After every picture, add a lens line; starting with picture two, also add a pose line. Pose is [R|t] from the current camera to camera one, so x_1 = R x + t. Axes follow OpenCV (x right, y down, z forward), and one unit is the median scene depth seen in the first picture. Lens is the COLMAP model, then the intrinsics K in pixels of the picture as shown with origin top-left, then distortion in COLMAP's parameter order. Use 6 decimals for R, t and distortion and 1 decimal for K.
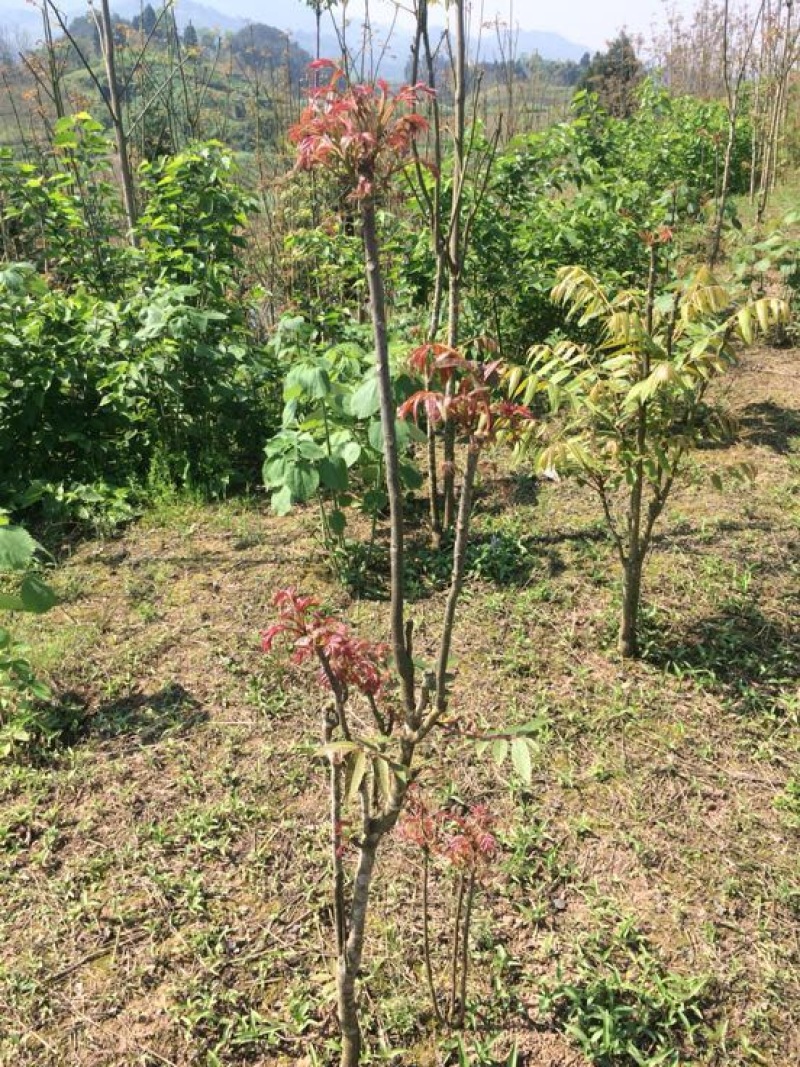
lens RADIAL K [[902.1, 0, 402.8], [0, 902.1, 531.0], [0, 0, 1]] dist [0.052367, -0.082738]
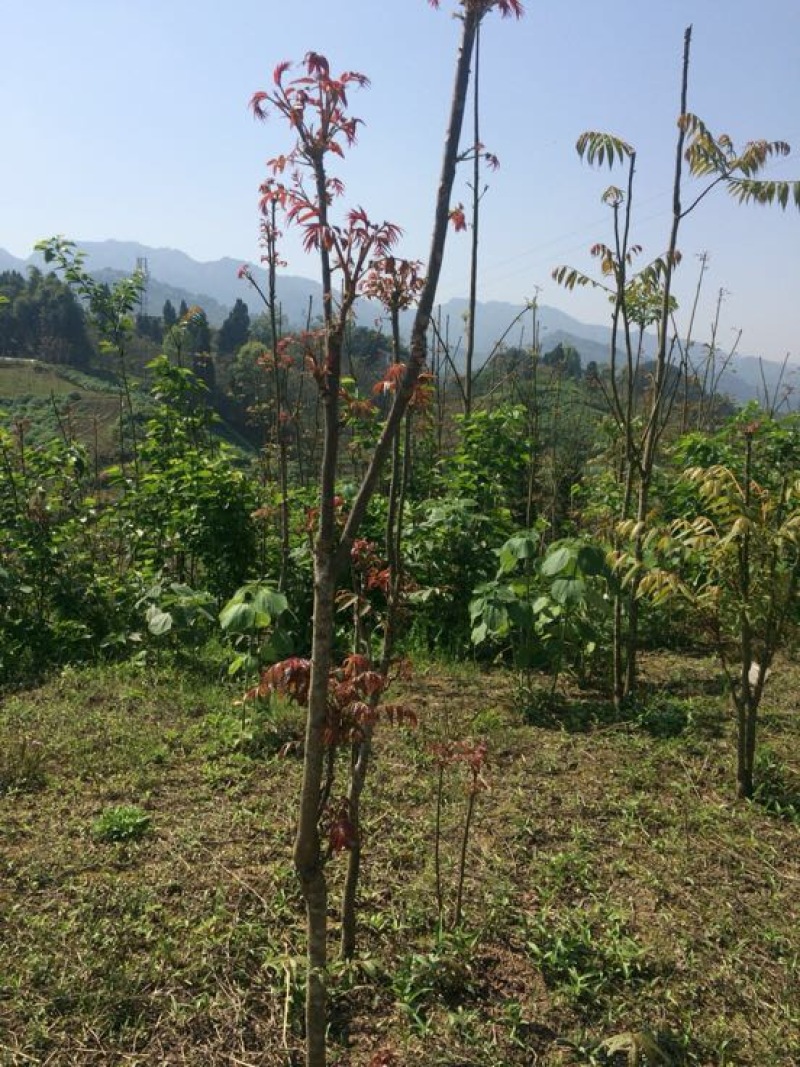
lens RADIAL K [[902.1, 0, 399.0], [0, 902.1, 535.9], [0, 0, 1]] dist [0.052367, -0.082738]
pose [[0.917080, 0.088441, -0.388771, 0.234863], [-0.205197, 0.940730, -0.270037, 0.196690], [0.341847, 0.327421, 0.880873, -0.195683]]
